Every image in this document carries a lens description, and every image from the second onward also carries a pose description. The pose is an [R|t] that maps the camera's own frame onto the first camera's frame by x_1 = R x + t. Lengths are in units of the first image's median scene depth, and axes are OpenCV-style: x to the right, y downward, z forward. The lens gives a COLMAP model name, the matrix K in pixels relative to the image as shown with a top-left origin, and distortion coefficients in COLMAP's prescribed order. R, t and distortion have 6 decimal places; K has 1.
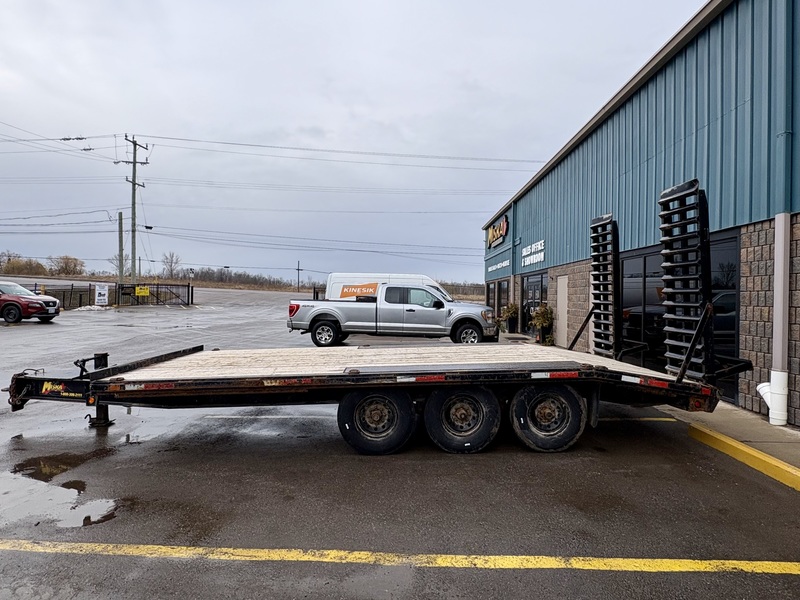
lens RADIAL K [[426.8, 0, 401.3], [0, 426.8, 297.9], [0, 0, 1]] dist [-0.001991, -0.000528]
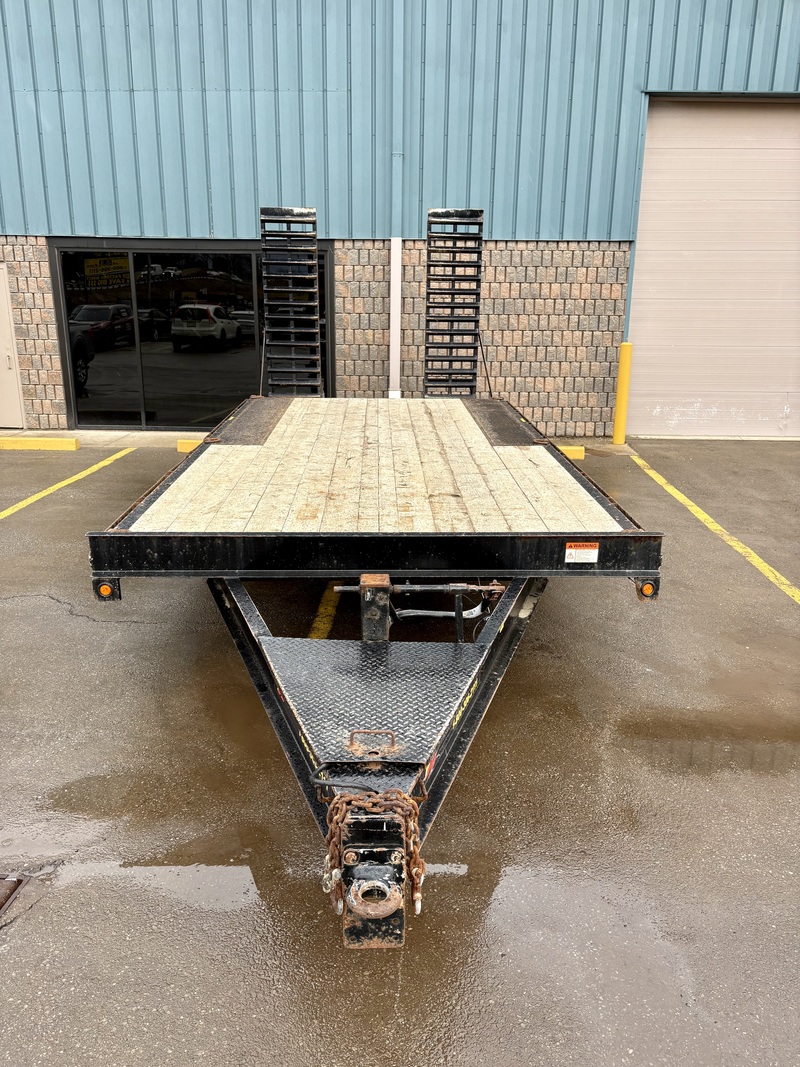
lens RADIAL K [[819.4, 0, 399.6], [0, 819.4, 532.8], [0, 0, 1]] dist [0.008448, 0.002132]
pose [[-0.008905, -0.281073, 0.959645, -1.142409], [0.000800, 0.959681, 0.281091, -0.062786], [-0.999960, 0.003271, -0.008321, 0.936641]]
